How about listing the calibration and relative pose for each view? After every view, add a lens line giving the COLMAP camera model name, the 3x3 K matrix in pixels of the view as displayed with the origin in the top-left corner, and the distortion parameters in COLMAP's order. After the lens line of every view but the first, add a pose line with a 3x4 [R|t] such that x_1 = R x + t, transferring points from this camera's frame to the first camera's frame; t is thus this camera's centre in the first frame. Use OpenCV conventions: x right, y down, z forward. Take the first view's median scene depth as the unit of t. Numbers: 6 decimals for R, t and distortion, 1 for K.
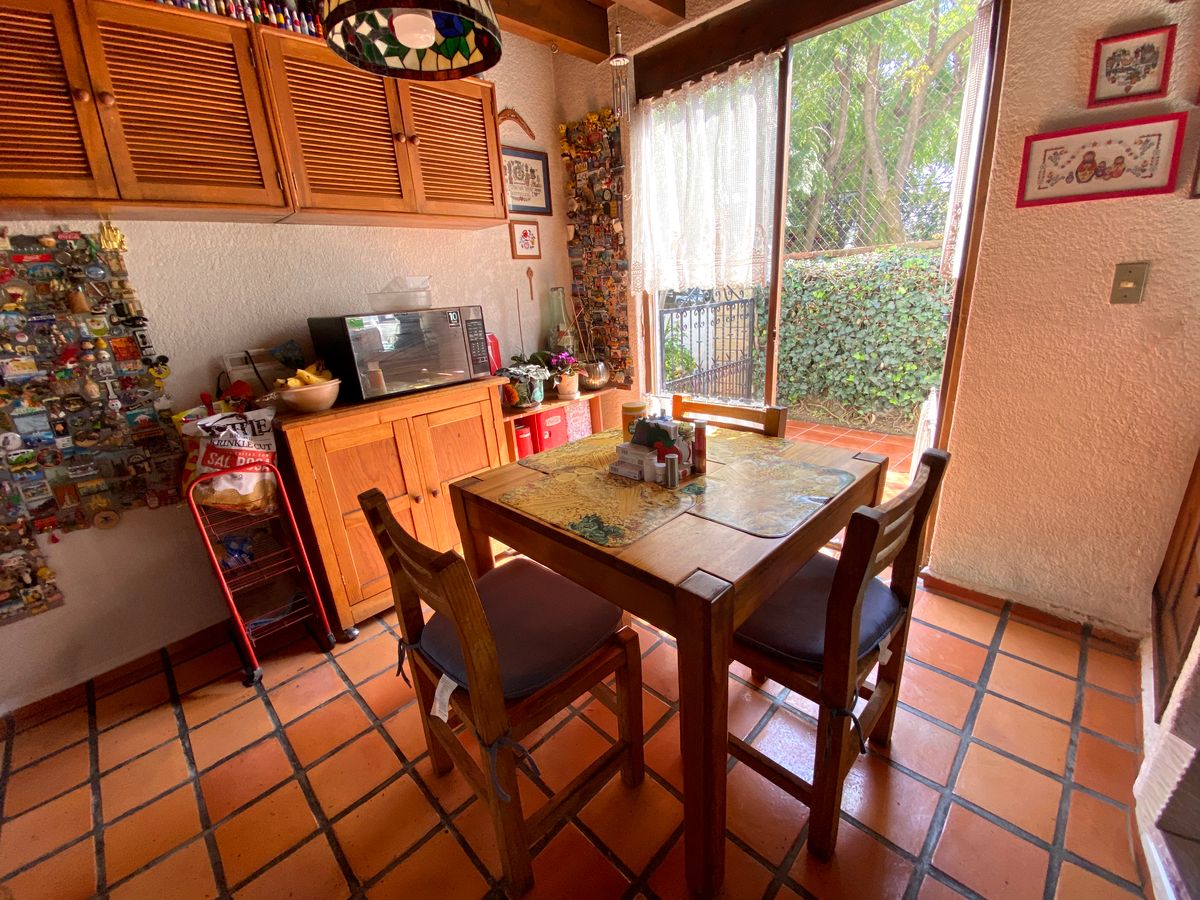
lens RADIAL K [[506.1, 0, 613.4], [0, 506.1, 461.7], [0, 0, 1]] dist [0.030755, -0.023422]
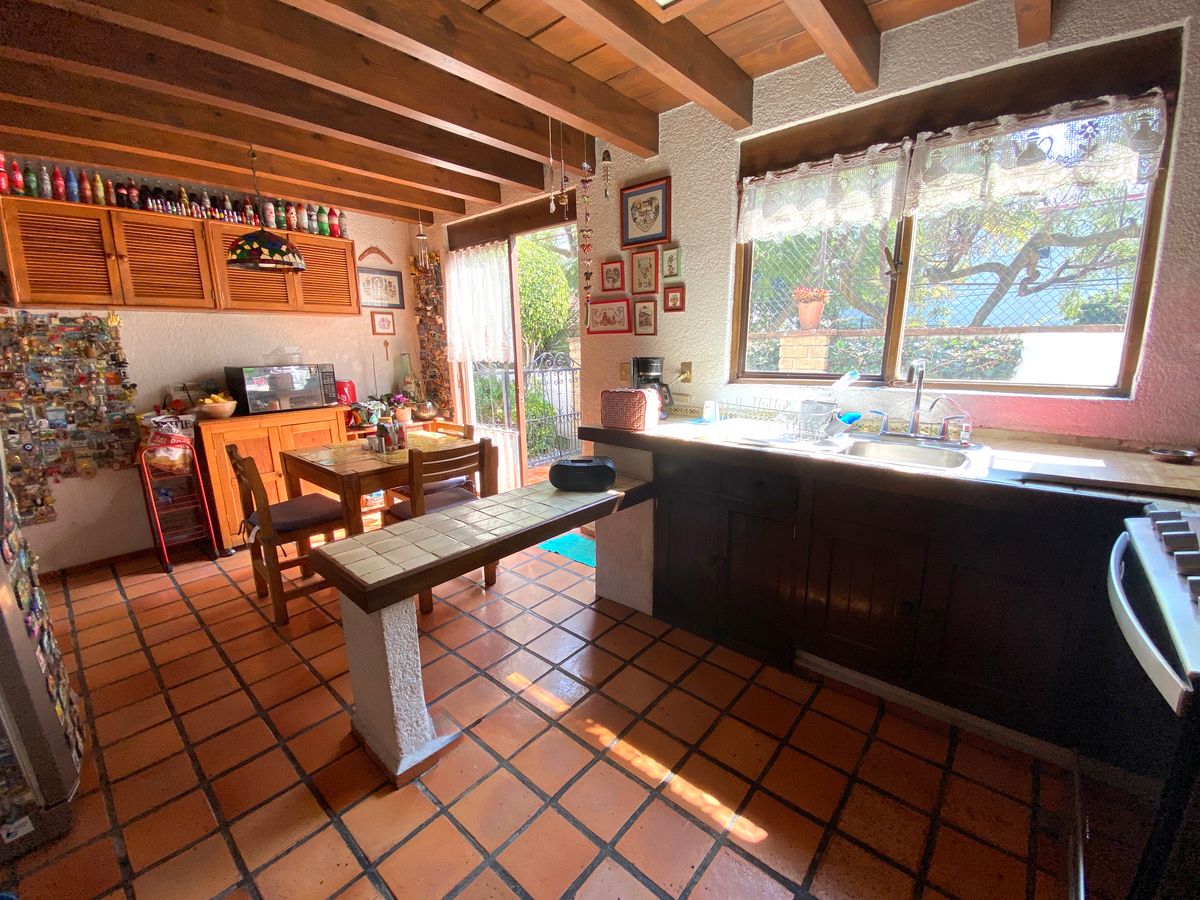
lens RADIAL K [[500.9, 0, 602.8], [0, 500.9, 458.8], [0, 0, 1]] dist [0.040259, -0.027035]
pose [[0.997009, 0.037441, 0.067611, 0.663935], [-0.029785, 0.993387, -0.110886, 0.209766], [-0.071315, 0.108540, 0.991531, -0.880554]]
